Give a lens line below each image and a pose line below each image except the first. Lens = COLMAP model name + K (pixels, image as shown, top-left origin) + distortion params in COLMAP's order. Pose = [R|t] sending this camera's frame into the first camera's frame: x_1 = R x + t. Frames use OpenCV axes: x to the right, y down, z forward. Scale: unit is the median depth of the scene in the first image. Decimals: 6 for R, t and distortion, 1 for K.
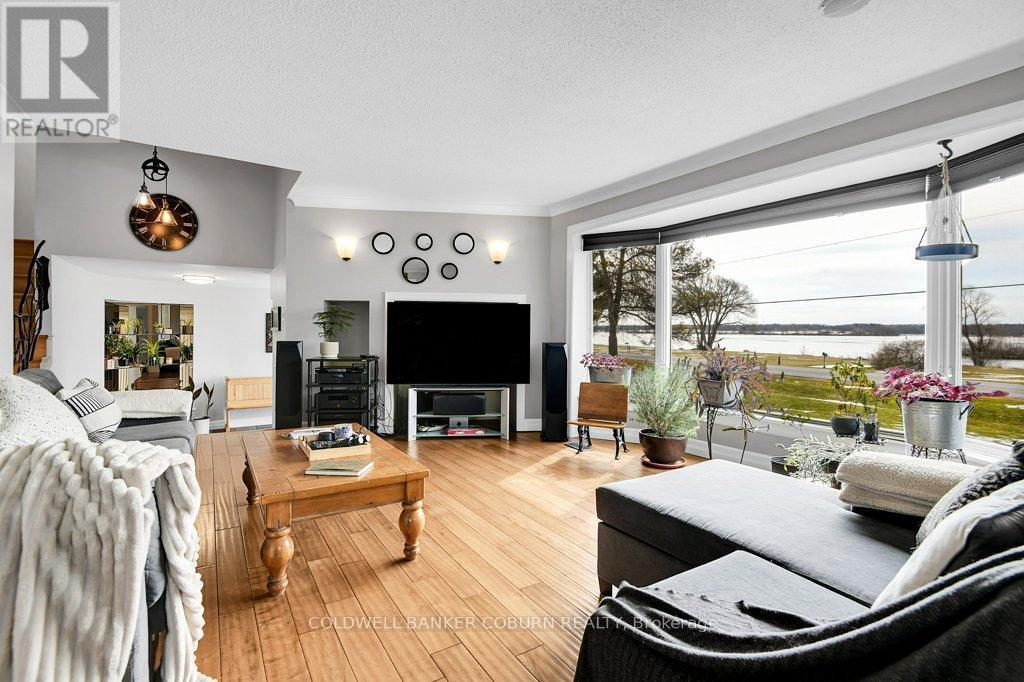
lens RADIAL K [[475.4, 0, 512.0], [0, 475.4, 341.0], [0, 0, 1]] dist [0.000298, -0.000017]
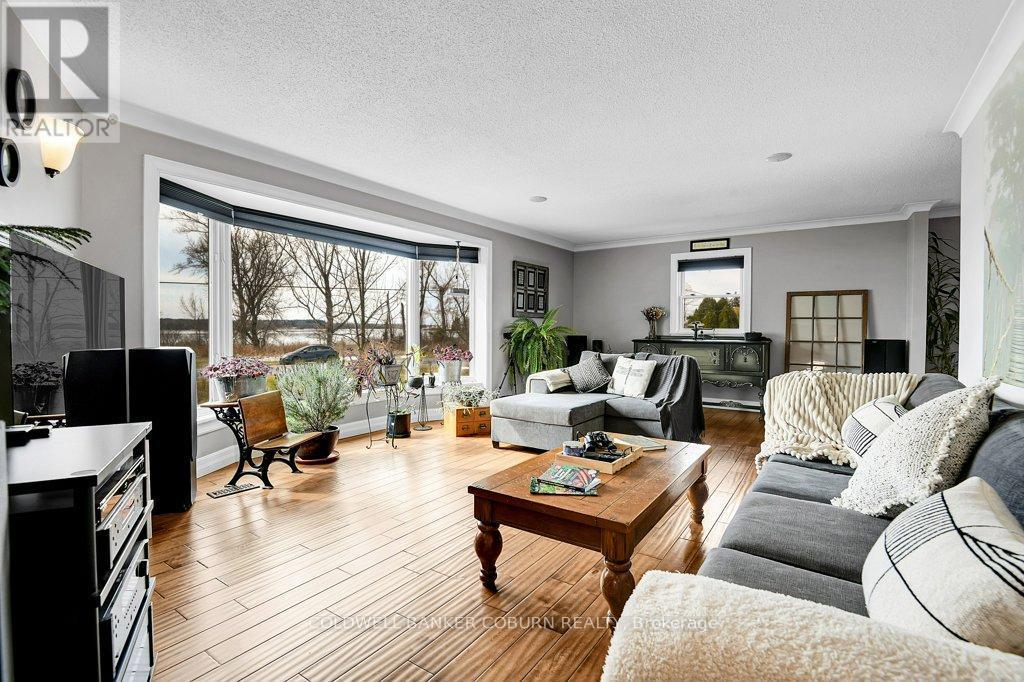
lens RADIAL K [[475.4, 0, 512.0], [0, 475.4, 341.0], [0, 0, 1]] dist [0.000298, -0.000017]
pose [[-0.386622, -0.032441, 0.921668, -0.667788], [0.014047, 0.999058, 0.041058, -0.025401], [-0.922131, 0.028821, -0.385802, 0.878682]]
